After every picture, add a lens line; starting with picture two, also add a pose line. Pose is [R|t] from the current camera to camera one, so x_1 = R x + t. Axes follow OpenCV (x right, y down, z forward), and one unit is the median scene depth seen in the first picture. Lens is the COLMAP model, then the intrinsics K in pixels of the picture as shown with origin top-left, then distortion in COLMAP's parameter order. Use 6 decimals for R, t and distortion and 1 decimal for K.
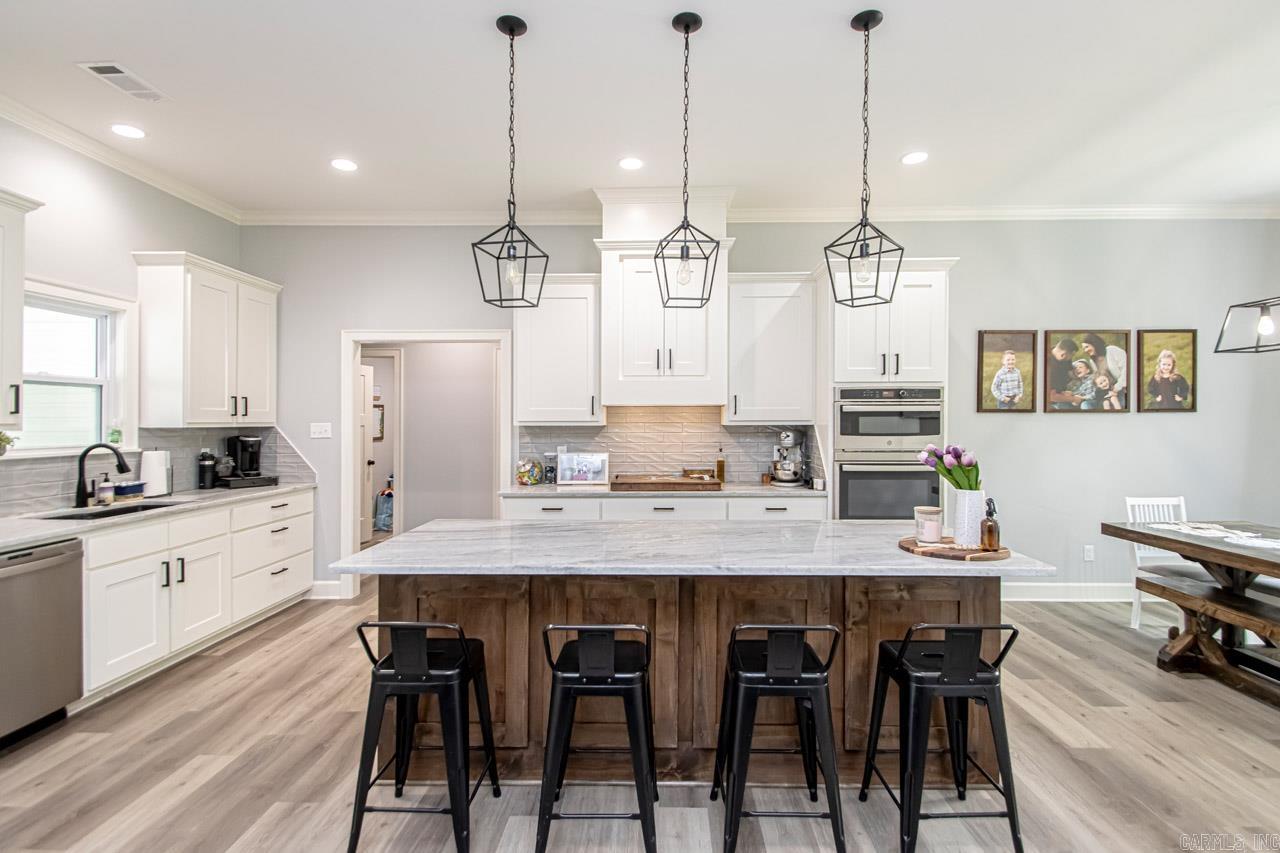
lens RADIAL K [[607.7, 0, 643.7], [0, 607.7, 435.7], [0, 0, 1]] dist [0.017621, -0.015046]
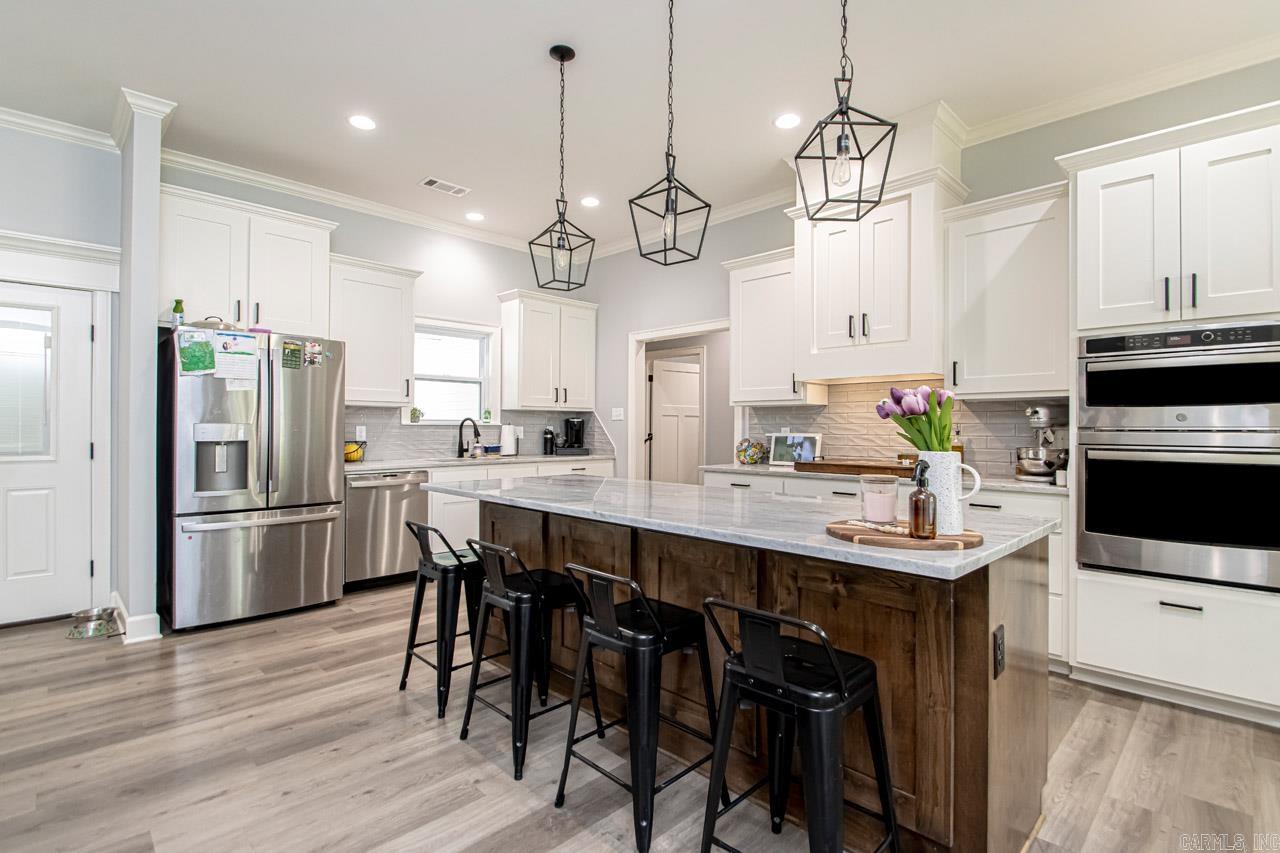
lens RADIAL K [[607.7, 0, 661.3], [0, 607.7, 433.2], [0, 0, 1]] dist [0.017621, -0.015046]
pose [[0.719475, 0.008897, -0.694461, 5.781769], [-0.023269, 0.999665, -0.011301, 0.608314], [0.694128, 0.024290, 0.719441, 2.214086]]
